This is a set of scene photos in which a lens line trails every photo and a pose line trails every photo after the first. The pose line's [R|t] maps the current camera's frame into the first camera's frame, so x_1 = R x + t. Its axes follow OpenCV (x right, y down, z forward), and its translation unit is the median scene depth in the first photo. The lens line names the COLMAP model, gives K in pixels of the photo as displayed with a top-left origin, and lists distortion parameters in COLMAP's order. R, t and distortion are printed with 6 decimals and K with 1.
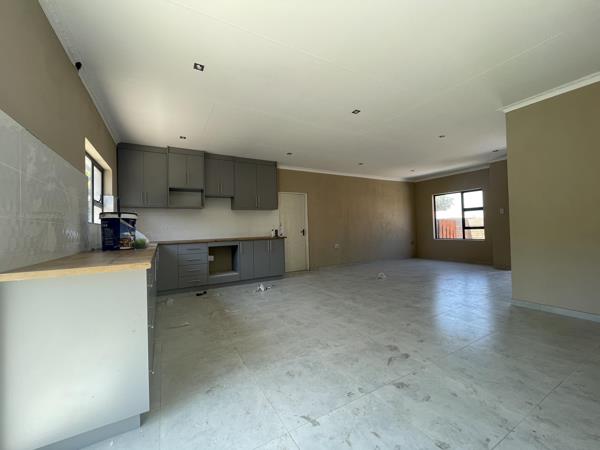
lens RADIAL K [[242.1, 0, 300.0], [0, 242.1, 225.0], [0, 0, 1]] dist [-0.001211, -0.000410]
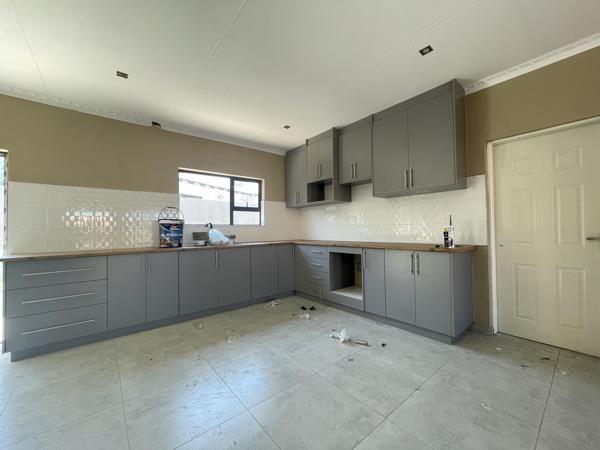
lens RADIAL K [[242.1, 0, 300.0], [0, 242.1, 225.0], [0, 0, 1]] dist [-0.001211, -0.000410]
pose [[0.176930, 0.006365, -0.984203, 0.284471], [0.027327, 0.999562, 0.011377, -0.005642], [0.983844, -0.028908, 0.176679, 0.608844]]
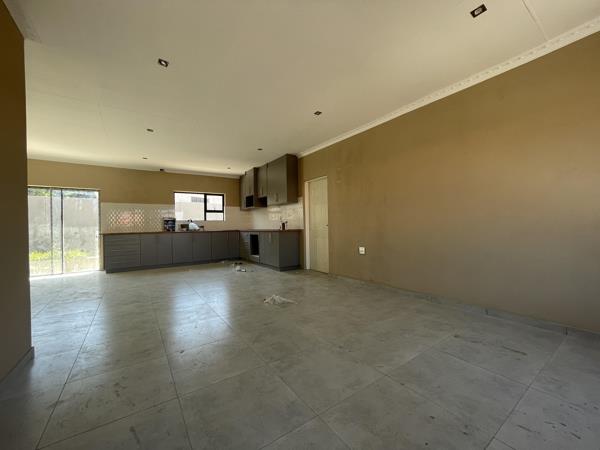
lens RADIAL K [[242.1, 0, 300.0], [0, 242.1, 225.0], [0, 0, 1]] dist [-0.001211, -0.000410]
pose [[0.092264, 0.025272, -0.995414, 0.870308], [0.030982, 0.999121, 0.028238, 0.000393], [0.995252, -0.033445, 0.091400, 0.919807]]
